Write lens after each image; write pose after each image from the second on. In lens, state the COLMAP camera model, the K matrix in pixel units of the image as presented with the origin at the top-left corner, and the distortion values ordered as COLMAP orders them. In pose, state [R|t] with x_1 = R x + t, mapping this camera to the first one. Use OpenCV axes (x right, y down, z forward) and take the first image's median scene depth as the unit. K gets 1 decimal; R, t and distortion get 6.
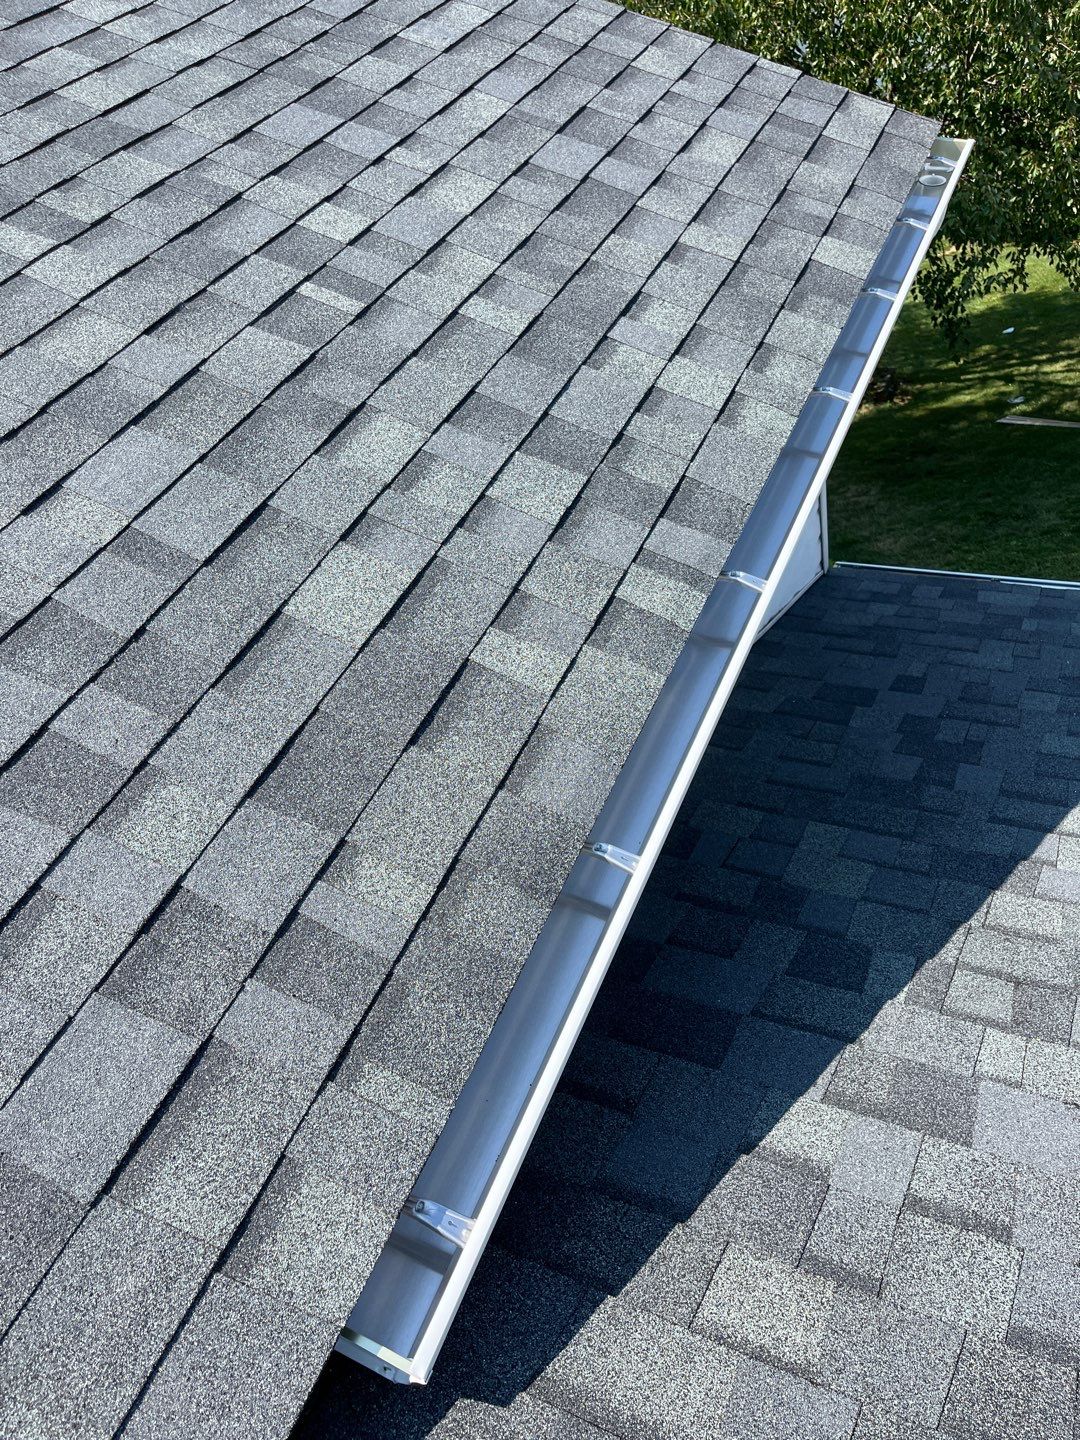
lens RADIAL K [[1096.9, 0, 543.6], [0, 1096.9, 728.6], [0, 0, 1]] dist [0.104008, -0.108736]
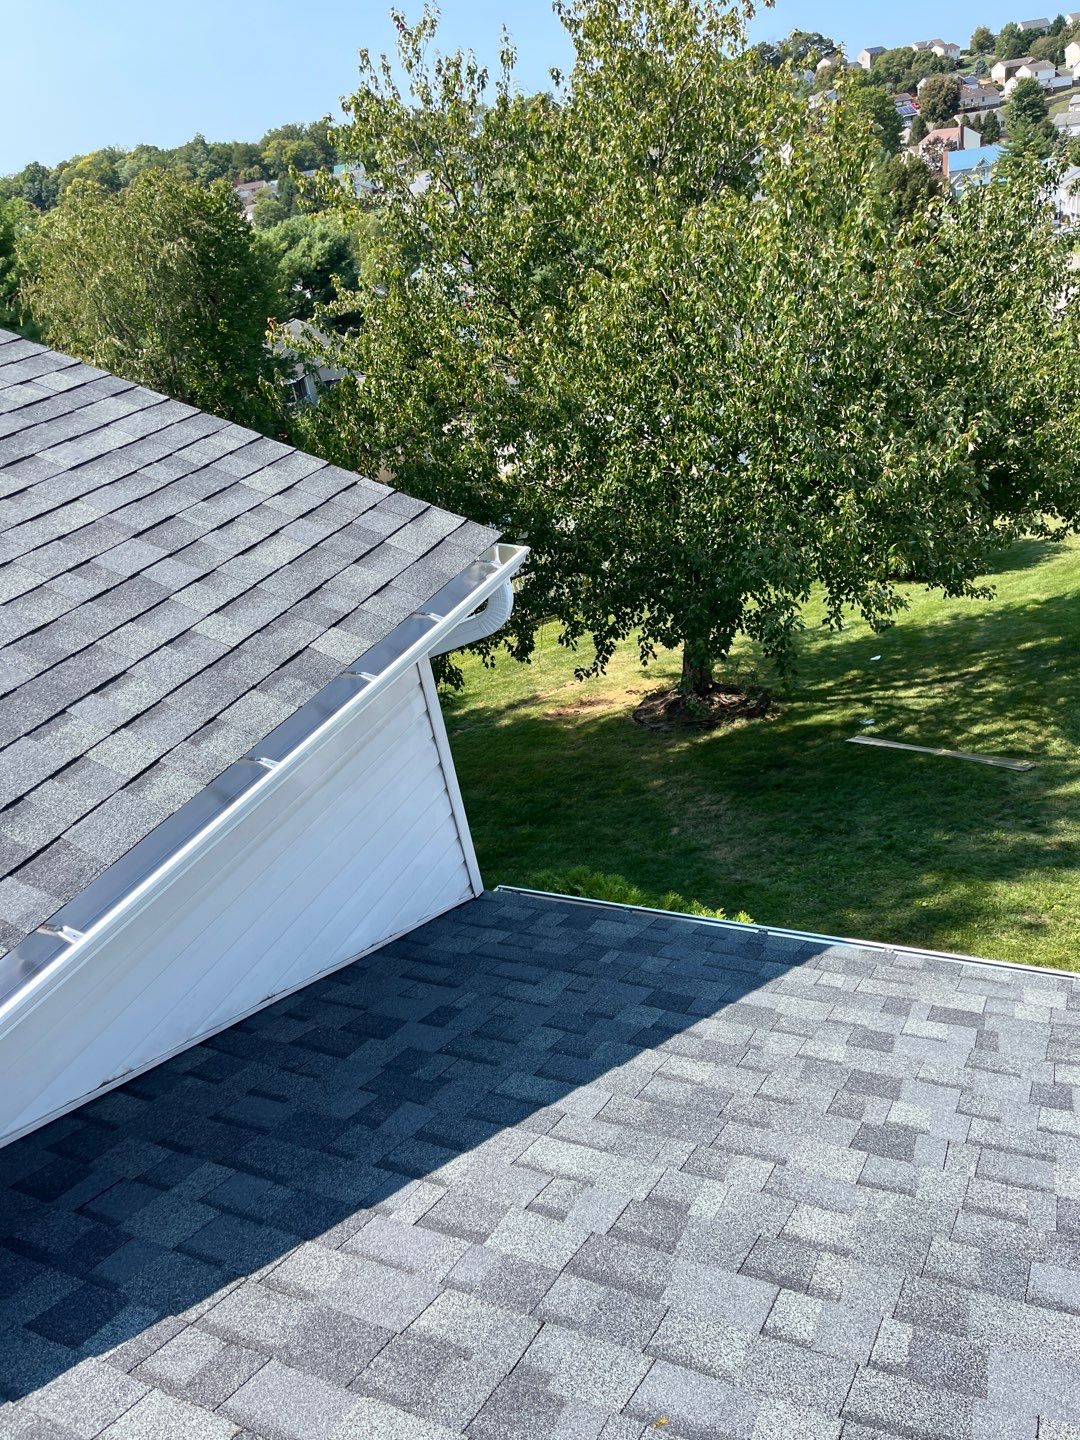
lens RADIAL K [[1096.9, 0, 543.6], [0, 1096.9, 728.6], [0, 0, 1]] dist [0.104008, -0.108736]
pose [[0.999681, 0.025057, -0.003150, 0.125504], [-0.025041, 0.967278, -0.252481, -0.012121], [-0.003279, 0.252479, 0.967597, -0.027635]]
